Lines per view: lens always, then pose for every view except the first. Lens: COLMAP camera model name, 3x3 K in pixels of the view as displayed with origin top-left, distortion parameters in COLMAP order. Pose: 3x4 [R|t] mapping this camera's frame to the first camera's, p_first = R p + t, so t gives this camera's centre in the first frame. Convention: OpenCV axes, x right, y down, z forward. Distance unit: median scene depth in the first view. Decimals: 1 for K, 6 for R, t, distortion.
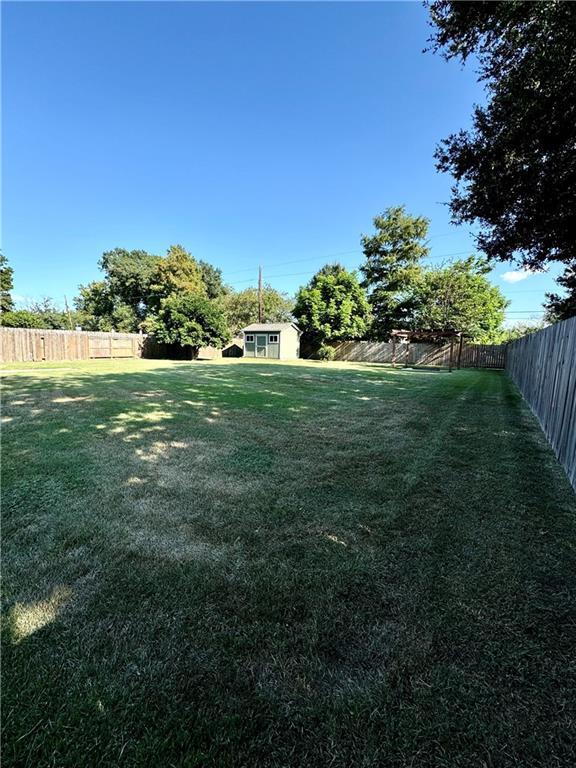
lens RADIAL K [[303.2, 0, 288.0], [0, 303.2, 384.0], [0, 0, 1]] dist [0.000498, 0.000024]
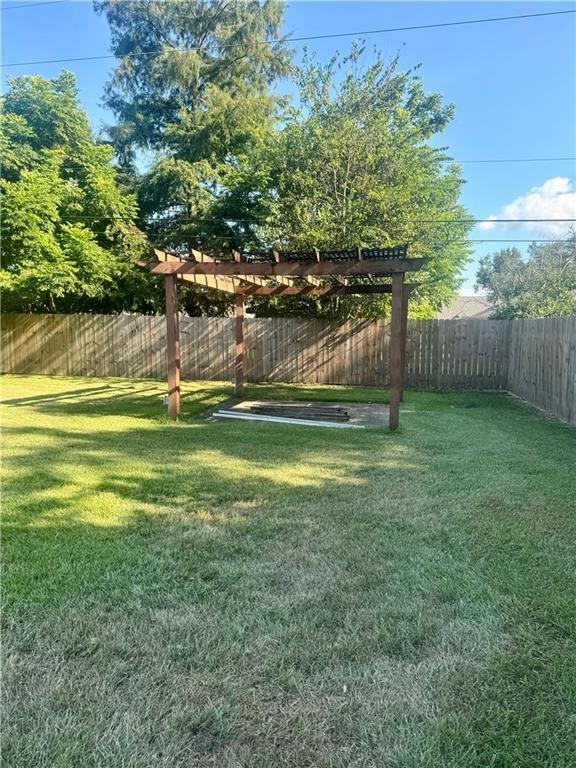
lens RADIAL K [[539.5, 0, 288.0], [0, 539.5, 384.0], [0, 0, 1]] dist [0.001444, 0.000469]
pose [[0.915468, -0.042350, 0.400156, 0.164661], [0.051668, 0.998586, -0.012520, -0.043584], [-0.399060, 0.032137, 0.916362, 0.366590]]
